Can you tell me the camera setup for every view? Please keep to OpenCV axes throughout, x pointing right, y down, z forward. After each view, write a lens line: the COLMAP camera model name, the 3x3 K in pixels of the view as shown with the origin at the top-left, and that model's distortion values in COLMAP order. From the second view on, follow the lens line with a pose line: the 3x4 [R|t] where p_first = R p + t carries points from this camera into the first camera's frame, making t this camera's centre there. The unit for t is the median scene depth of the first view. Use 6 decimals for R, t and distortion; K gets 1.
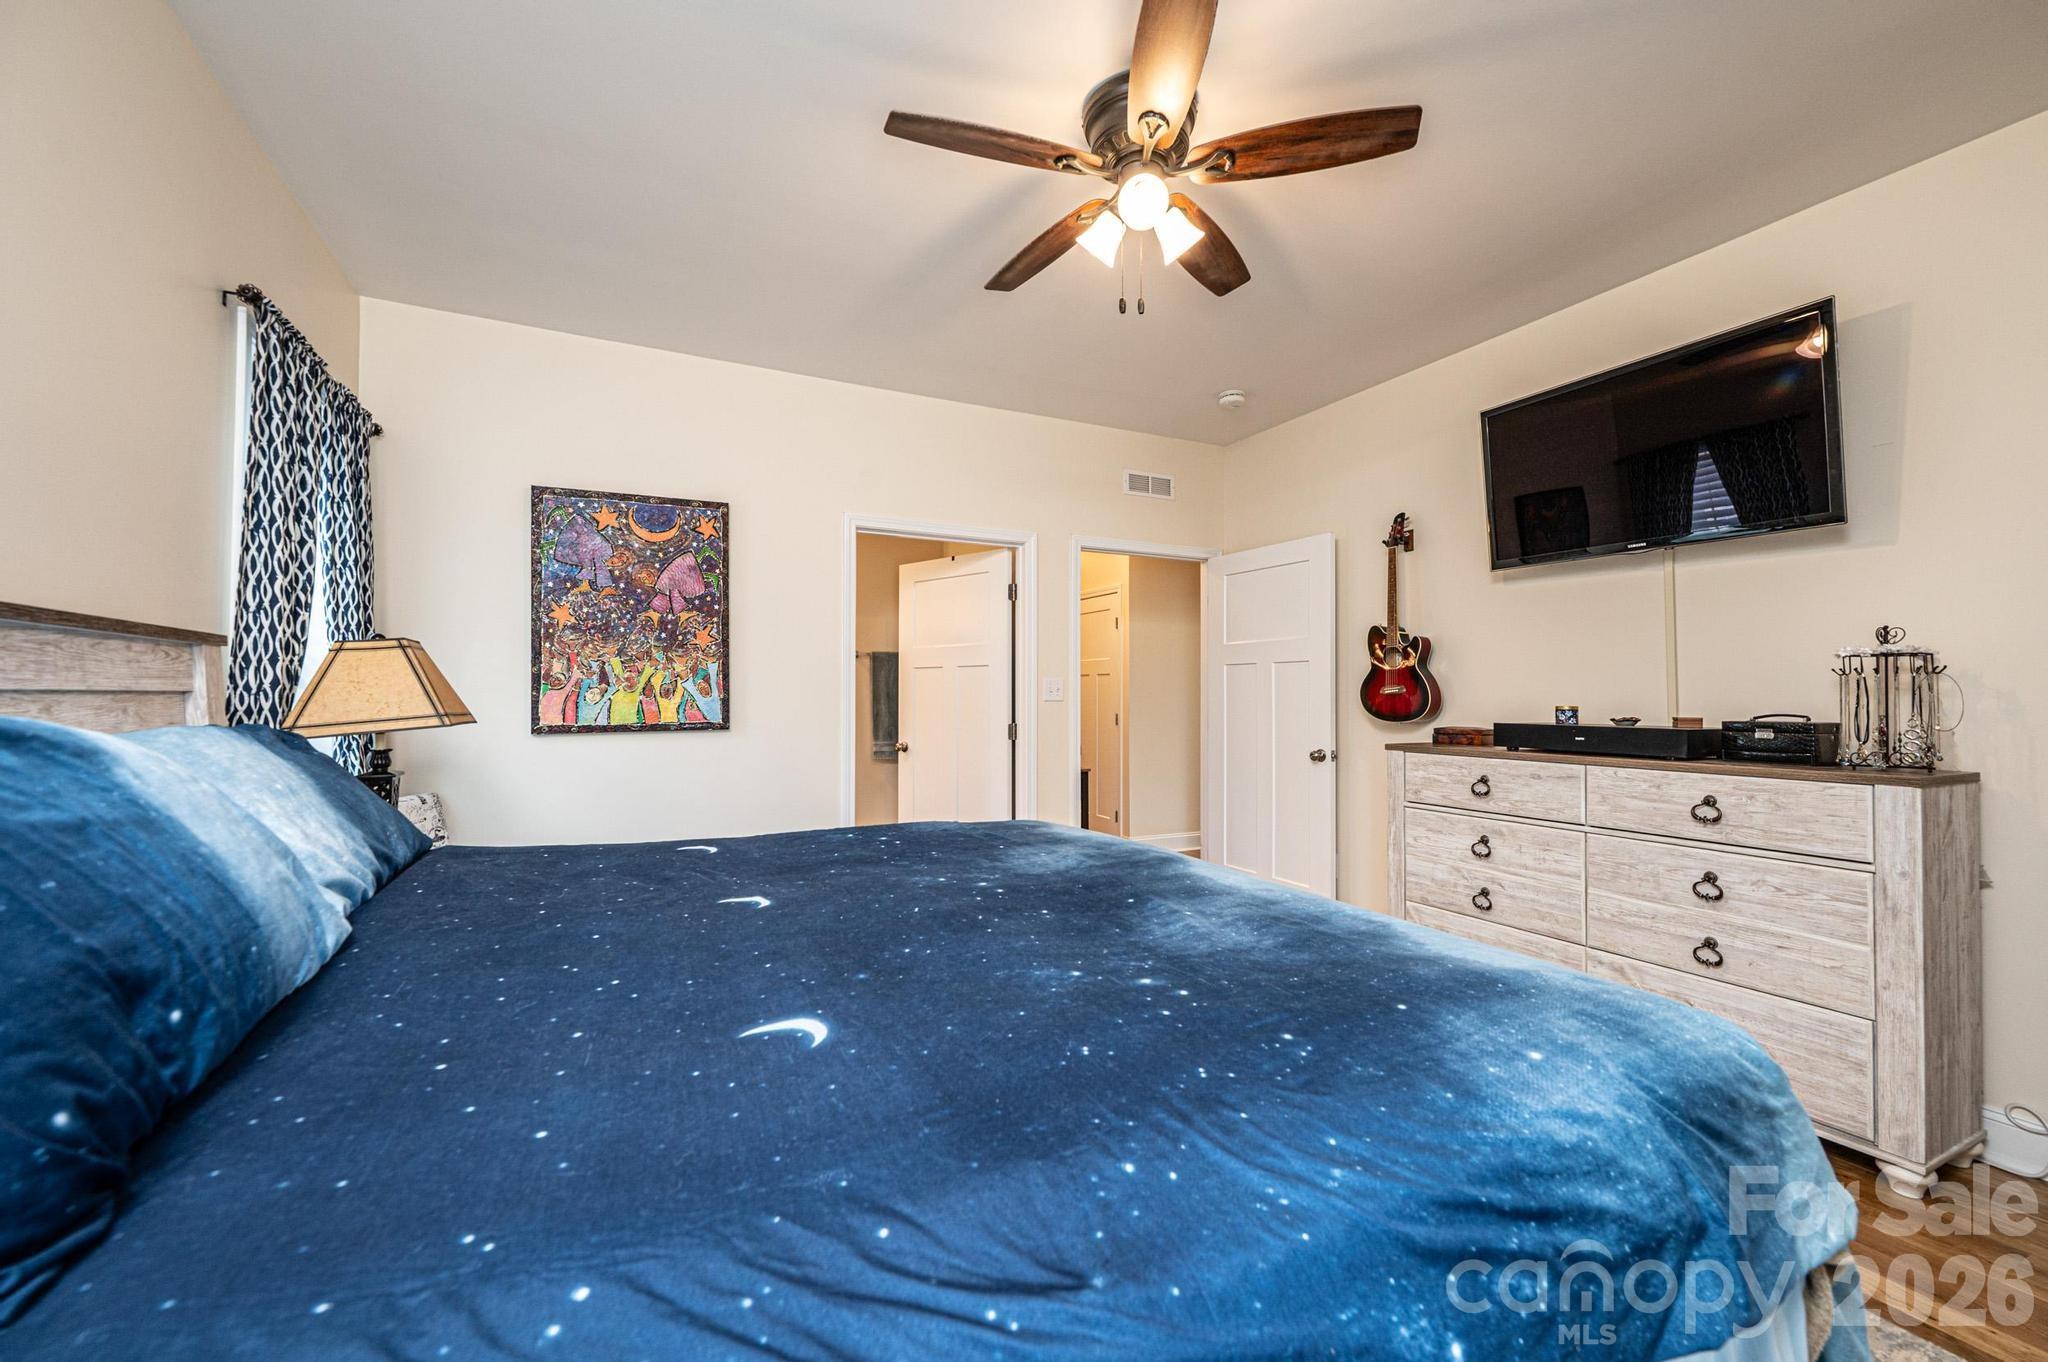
lens RADIAL K [[817.9, 0, 1029.9], [0, 817.9, 679.0], [0, 0, 1]] dist [0.000586, -0.000310]
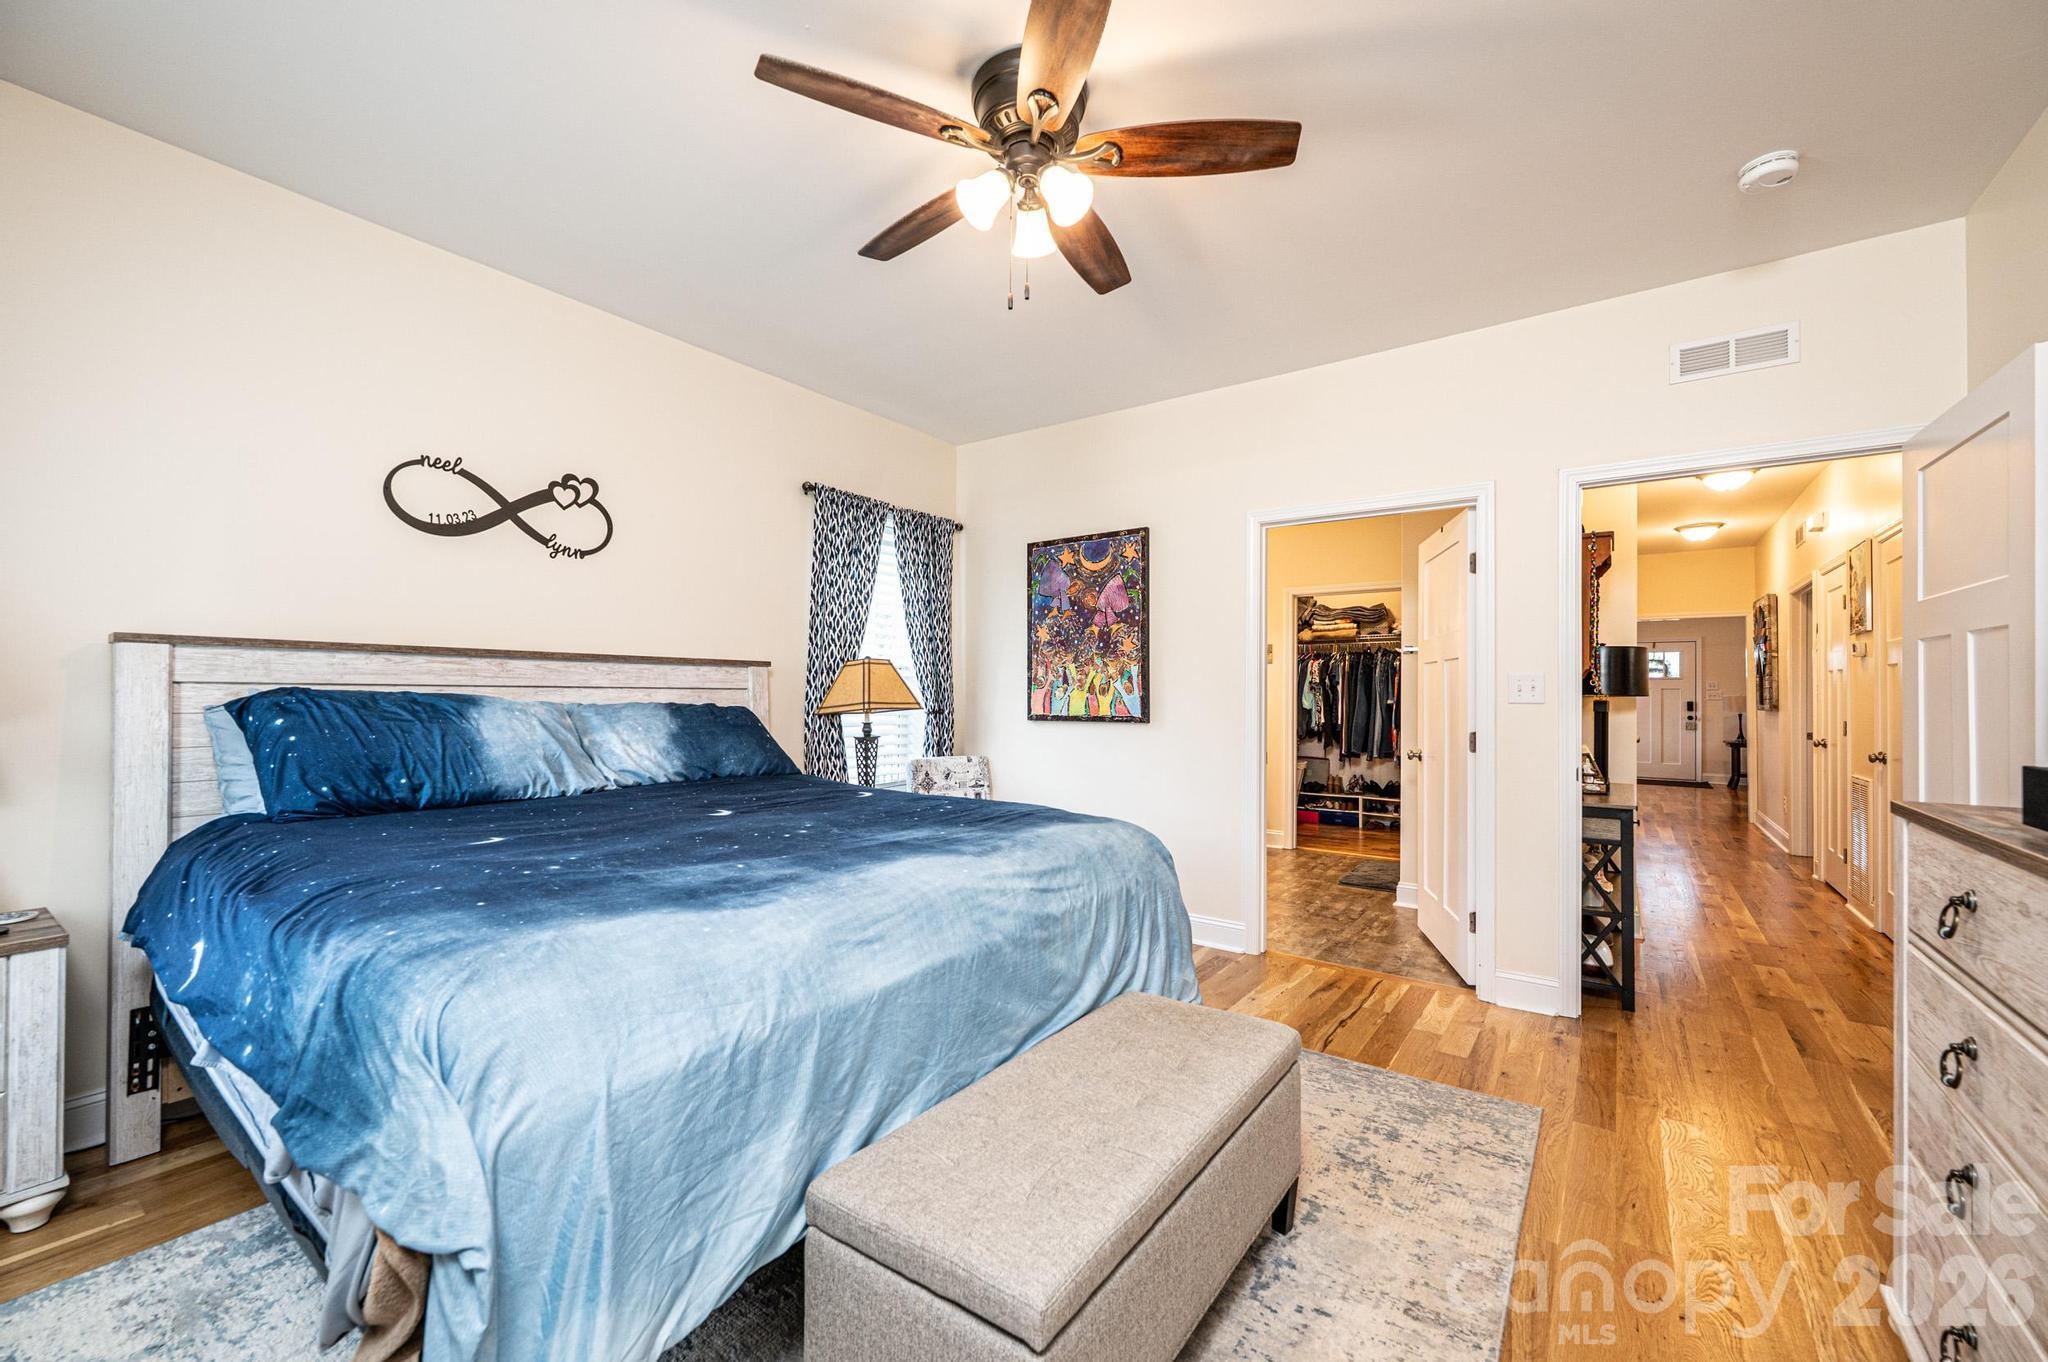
lens RADIAL K [[817.9, 0, 1024.5], [0, 817.9, 687.2], [0, 0, 1]] dist [0.000586, -0.000310]
pose [[0.460204, -0.003291, -0.887807, 0.605128], [0.012183, 0.999922, 0.002609, 0.006485], [0.887730, -0.012017, 0.460208, 0.330135]]
